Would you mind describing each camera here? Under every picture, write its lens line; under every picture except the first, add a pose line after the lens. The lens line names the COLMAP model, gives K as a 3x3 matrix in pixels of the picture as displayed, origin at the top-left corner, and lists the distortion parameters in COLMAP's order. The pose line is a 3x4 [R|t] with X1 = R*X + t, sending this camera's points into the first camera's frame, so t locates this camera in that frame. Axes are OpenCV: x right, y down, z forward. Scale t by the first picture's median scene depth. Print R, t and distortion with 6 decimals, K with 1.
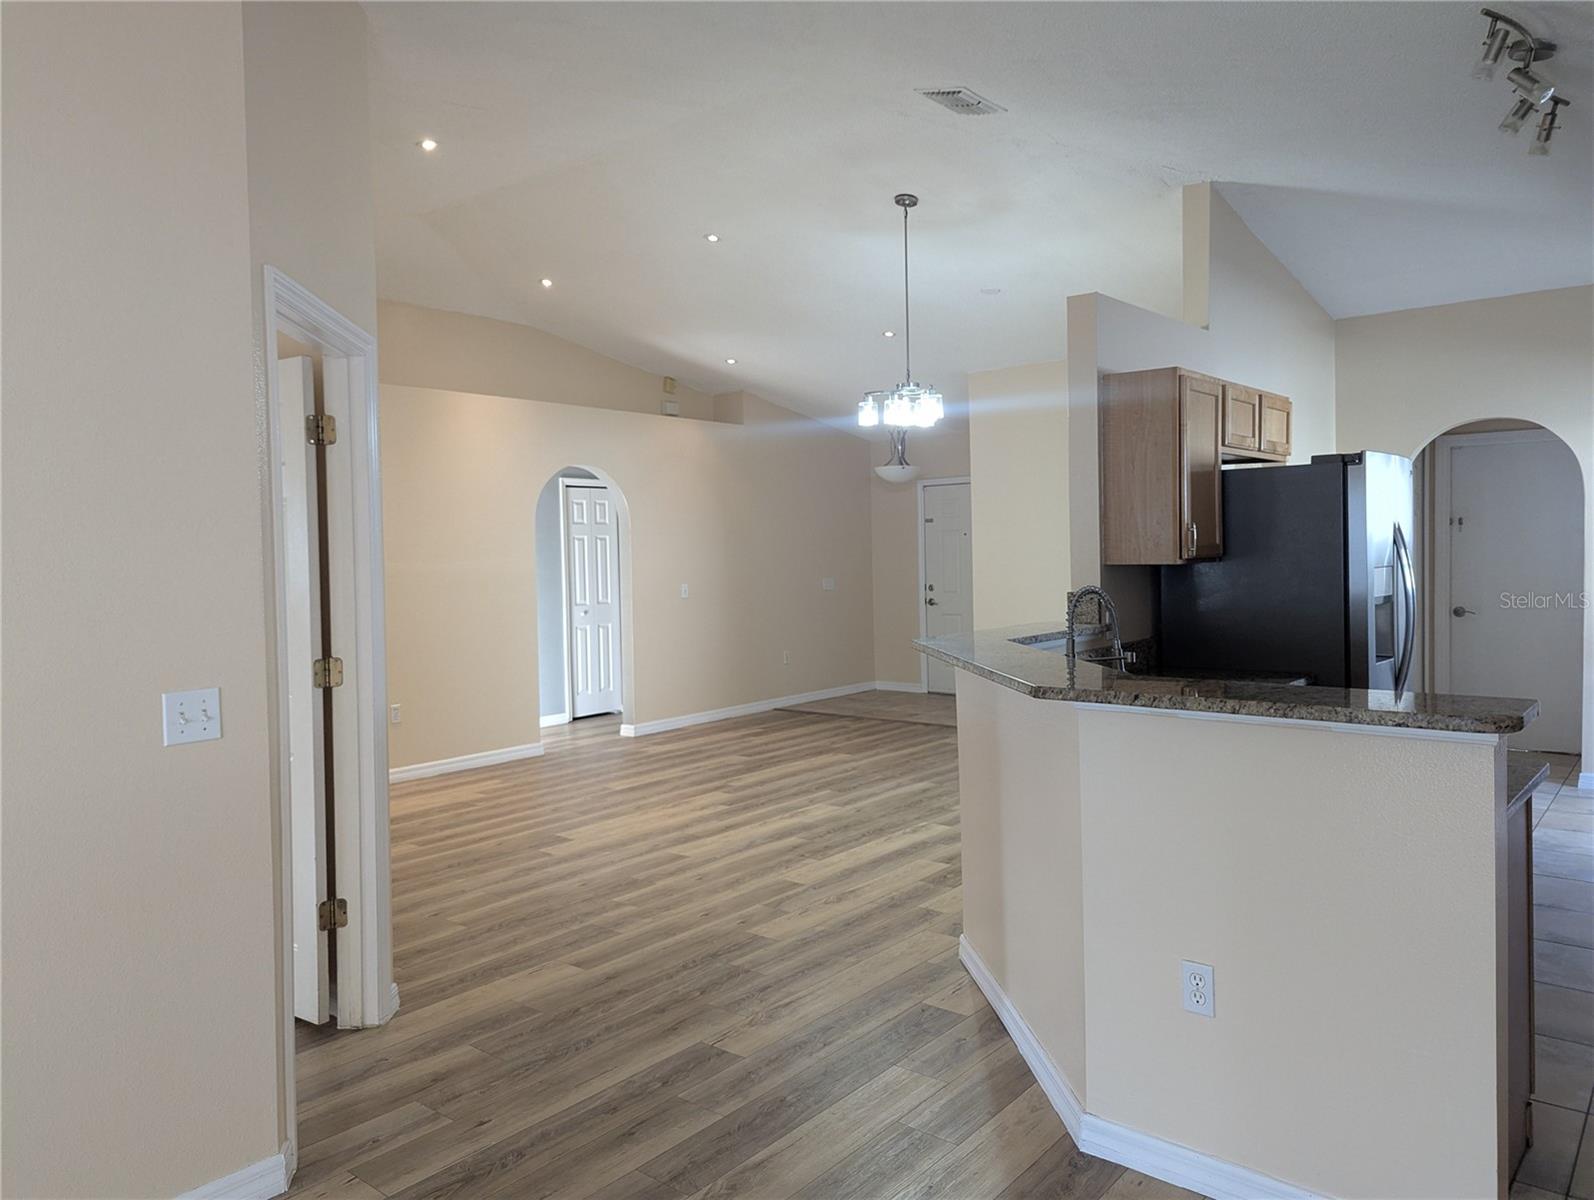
lens RADIAL K [[1118.3, 0, 790.6], [0, 1118.3, 576.2], [0, 0, 1]] dist [0.061646, -0.074494]
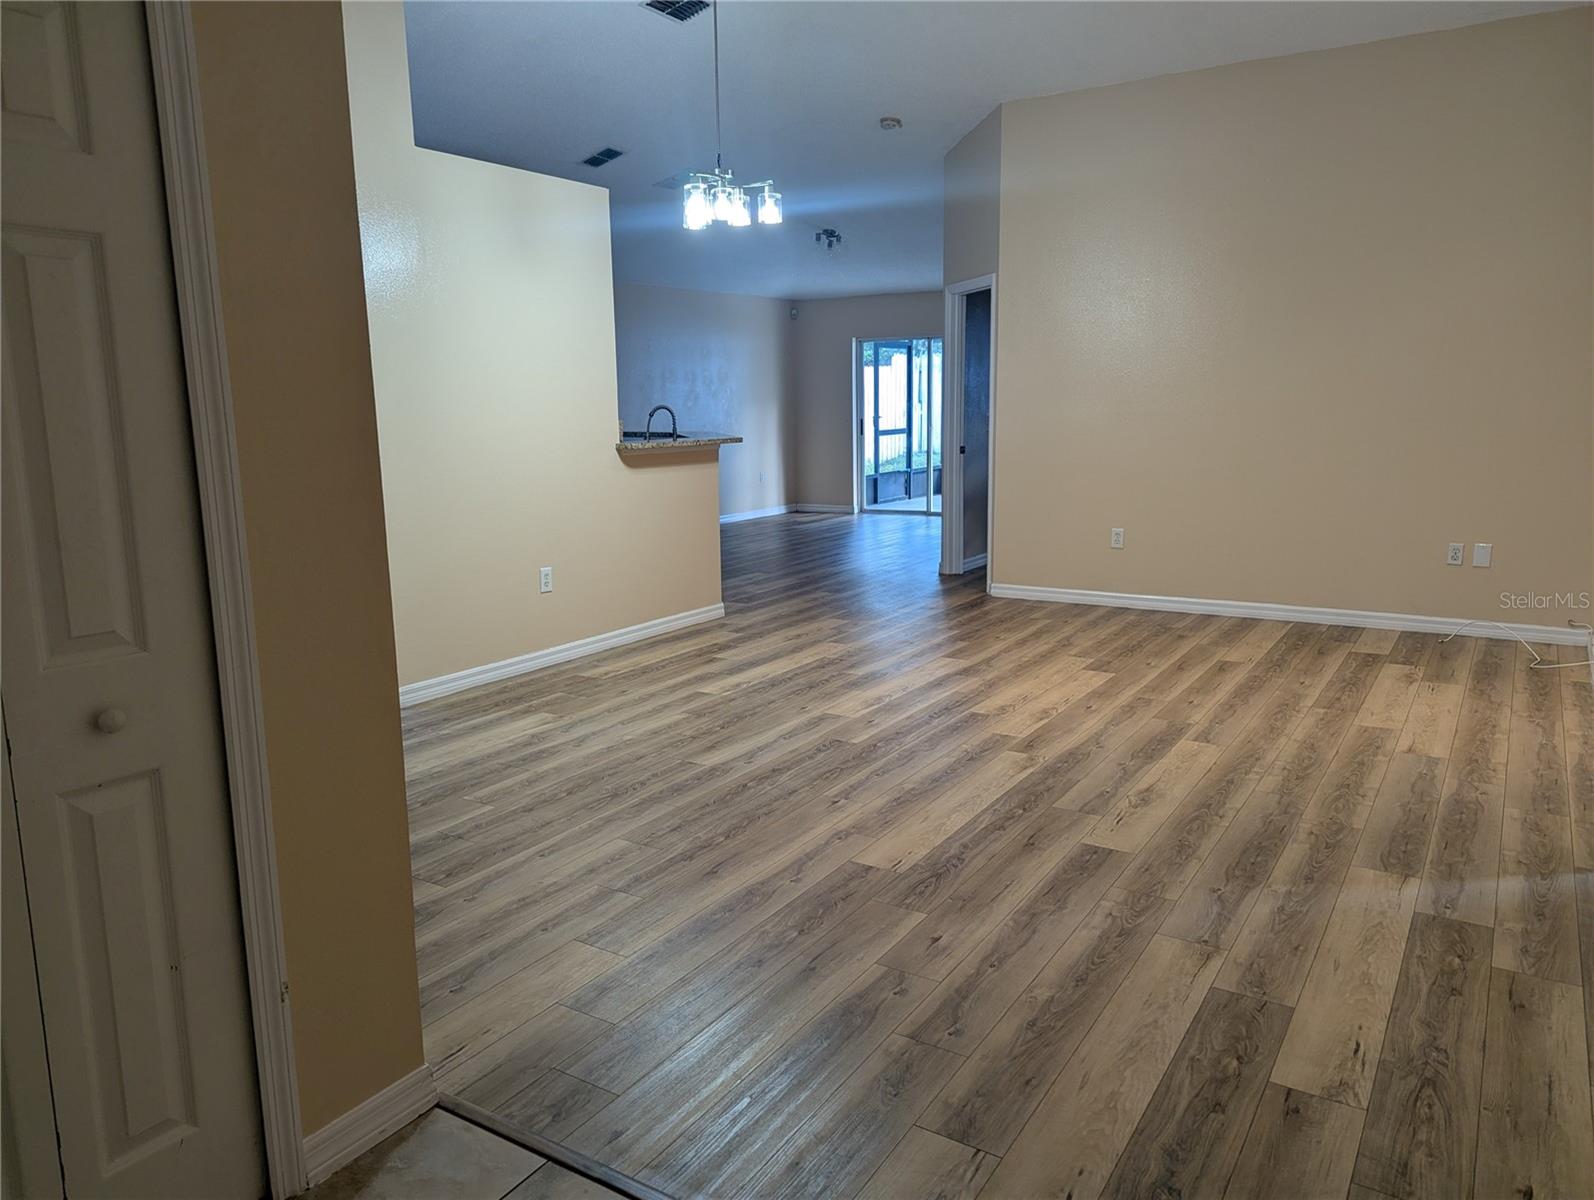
lens RADIAL K [[1114.0, 0, 786.0], [0, 1114.0, 597.4], [0, 0, 1]] dist [0.070991, -0.069143]
pose [[-0.993005, 0.055418, -0.104263, 0.127359], [0.033204, 0.978443, 0.203830, -0.028001], [0.113311, 0.198942, -0.973439, 1.479434]]
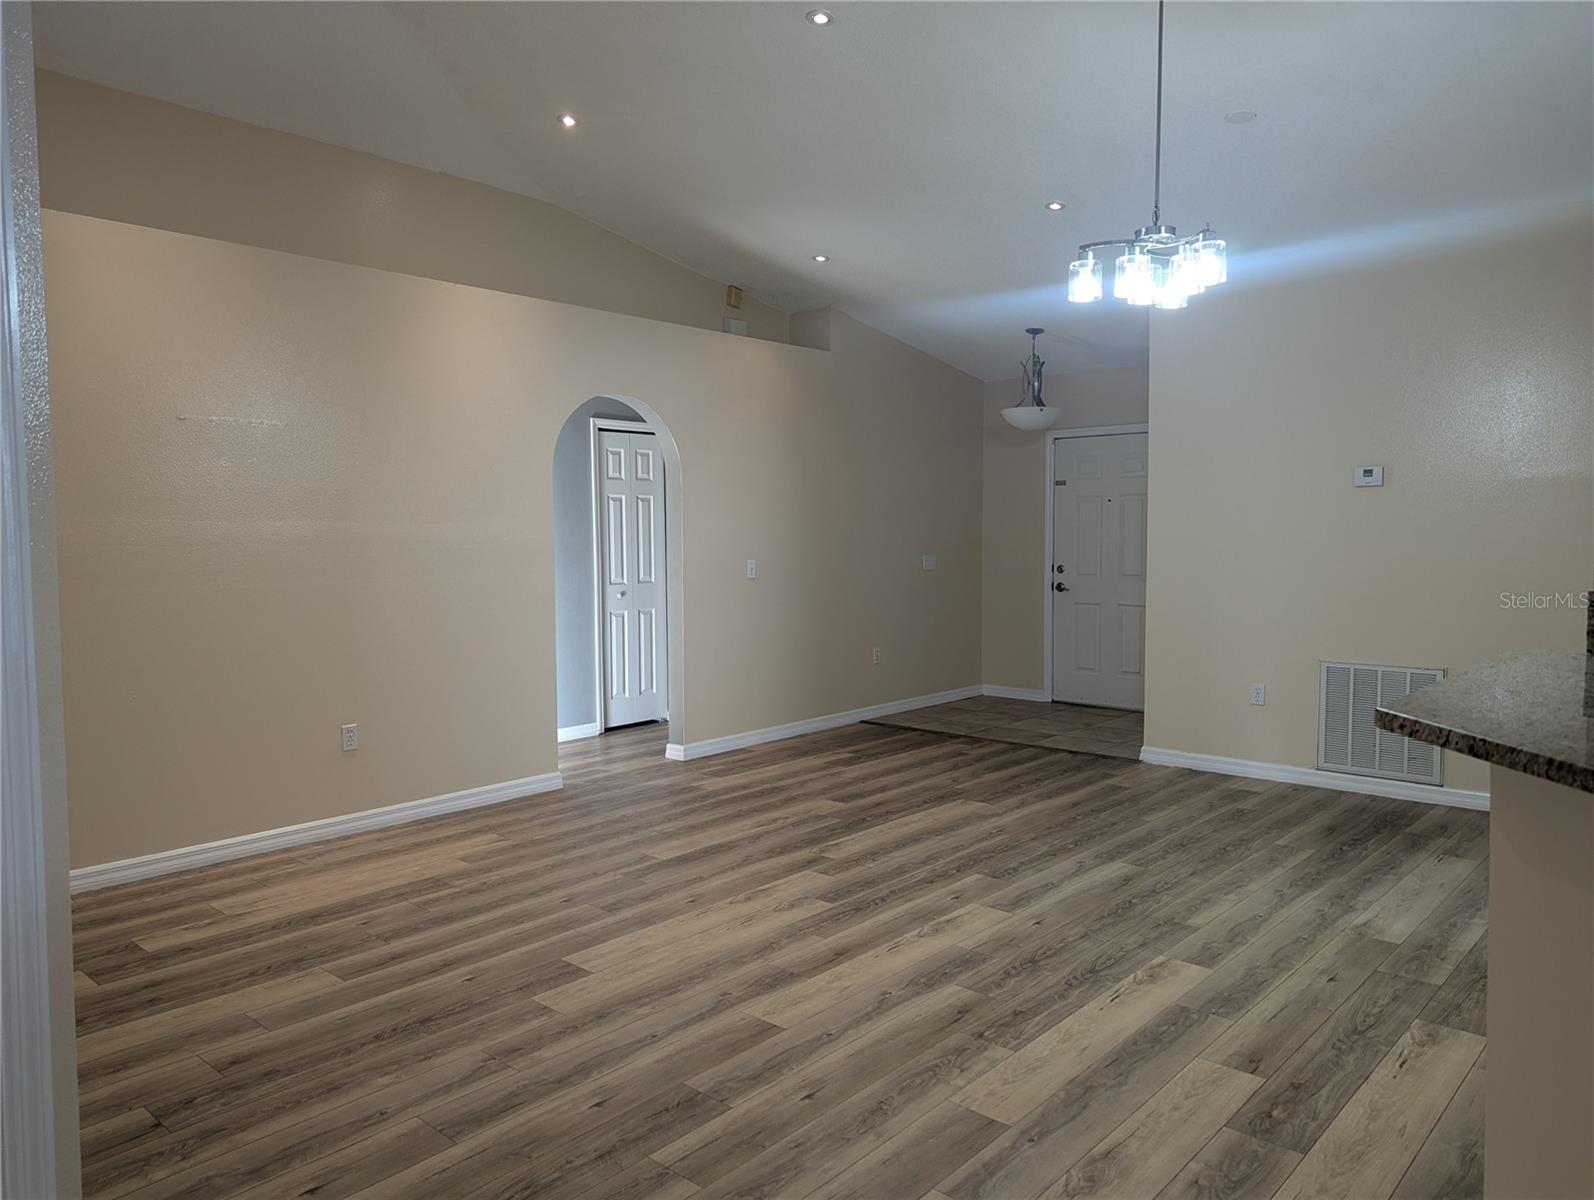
lens RADIAL K [[1114.0, 0, 786.0], [0, 1114.0, 597.4], [0, 0, 1]] dist [0.070991, -0.069143]
pose [[0.998977, 0.018054, -0.041452, -0.049893], [-0.016346, 0.999018, 0.041185, 0.001315], [0.042155, -0.040465, 0.998291, 0.307761]]
